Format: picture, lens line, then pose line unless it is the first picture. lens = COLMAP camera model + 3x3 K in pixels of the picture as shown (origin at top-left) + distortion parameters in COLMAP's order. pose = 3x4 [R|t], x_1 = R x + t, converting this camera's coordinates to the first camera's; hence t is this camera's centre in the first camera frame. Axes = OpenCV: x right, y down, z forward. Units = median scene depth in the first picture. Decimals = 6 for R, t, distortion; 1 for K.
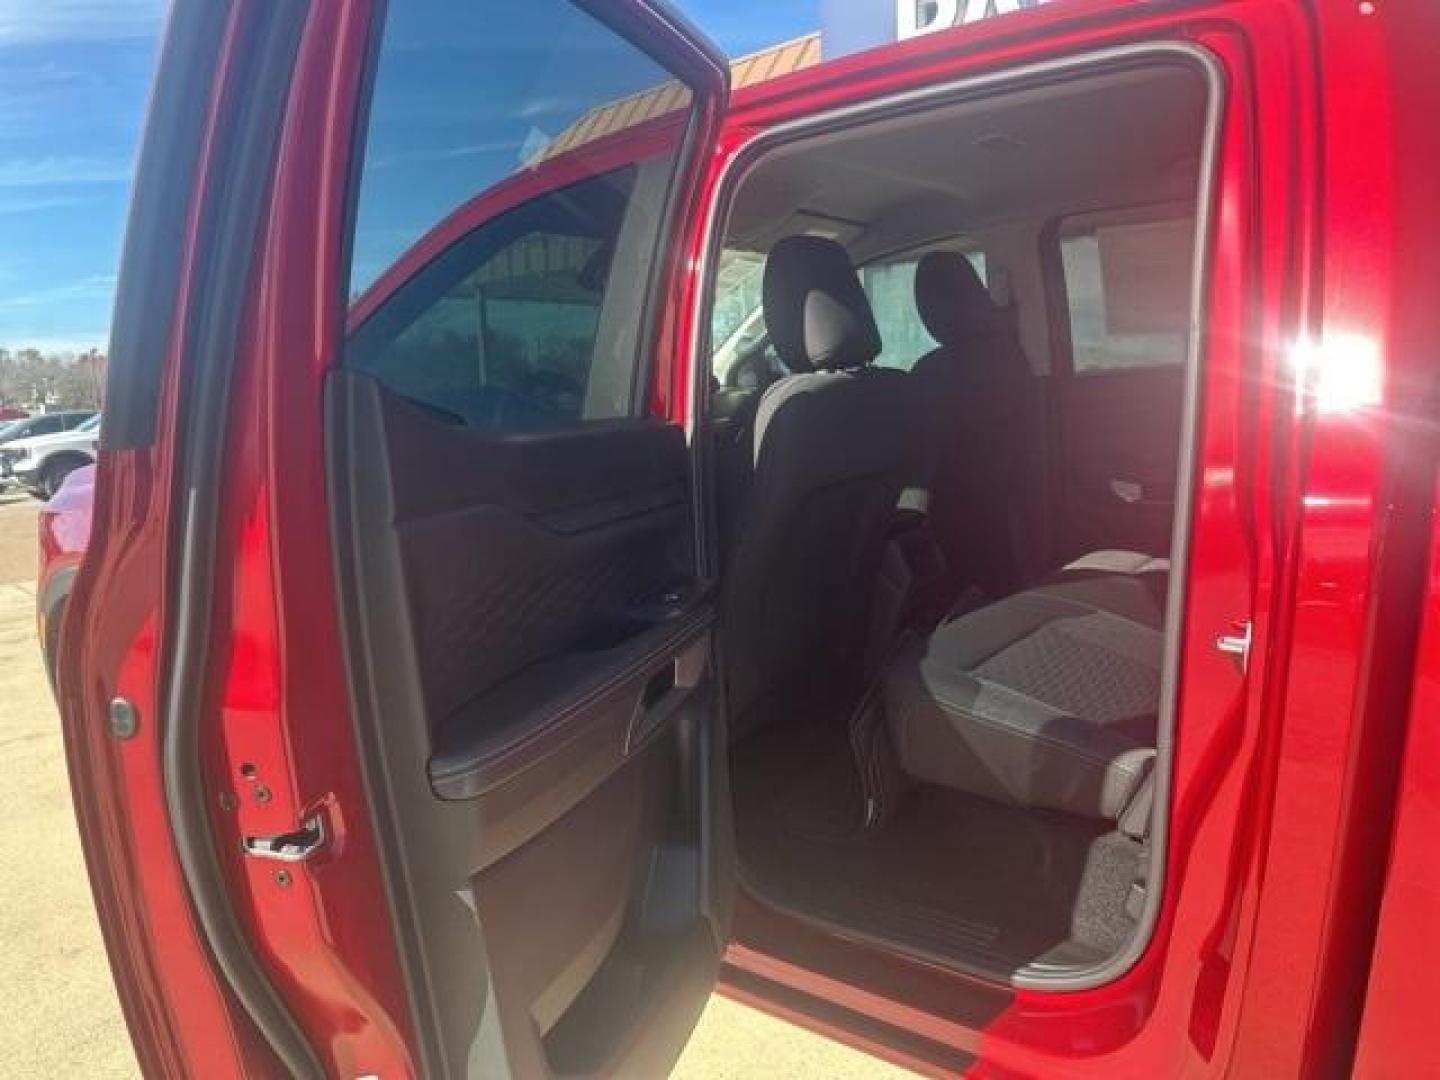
lens RADIAL K [[1033.3, 0, 711.4], [0, 1033.3, 531.2], [0, 0, 1]] dist [0.161992, -0.212630]
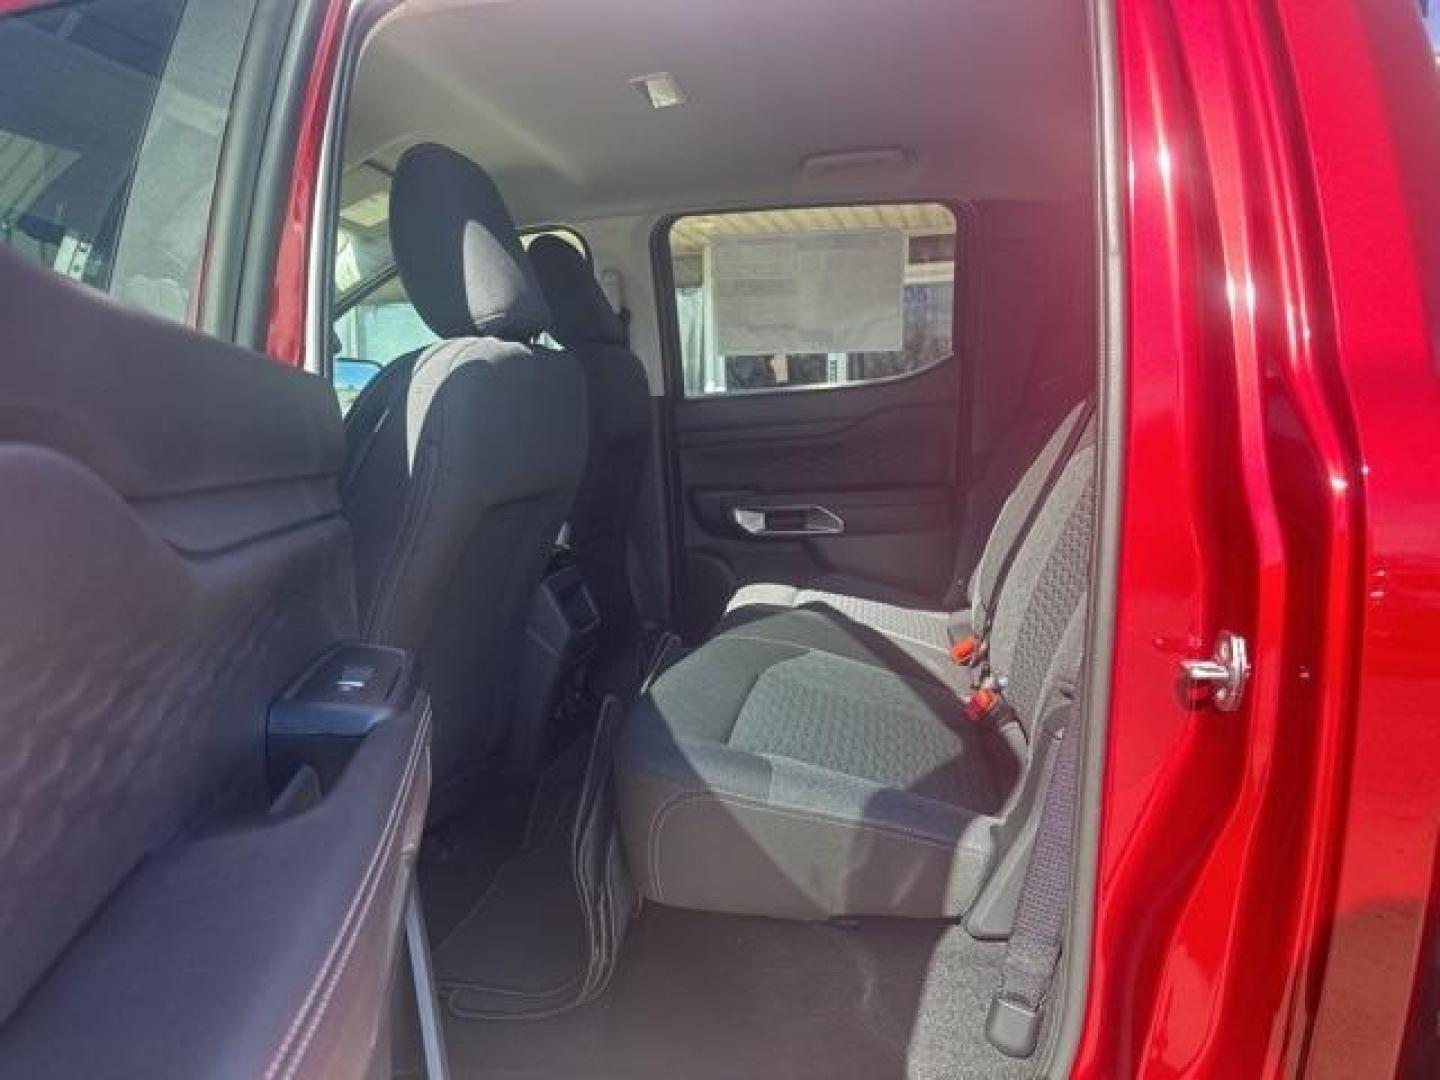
lens RADIAL K [[1008.7, 0, 716.5], [0, 1008.7, 553.5], [0, 0, 1]] dist [0.086581, -0.080462]
pose [[0.869617, -0.032456, 0.492658, -0.119010], [0.051187, 0.998387, -0.024578, 0.016761], [-0.491066, 0.046591, 0.869876, 0.395641]]
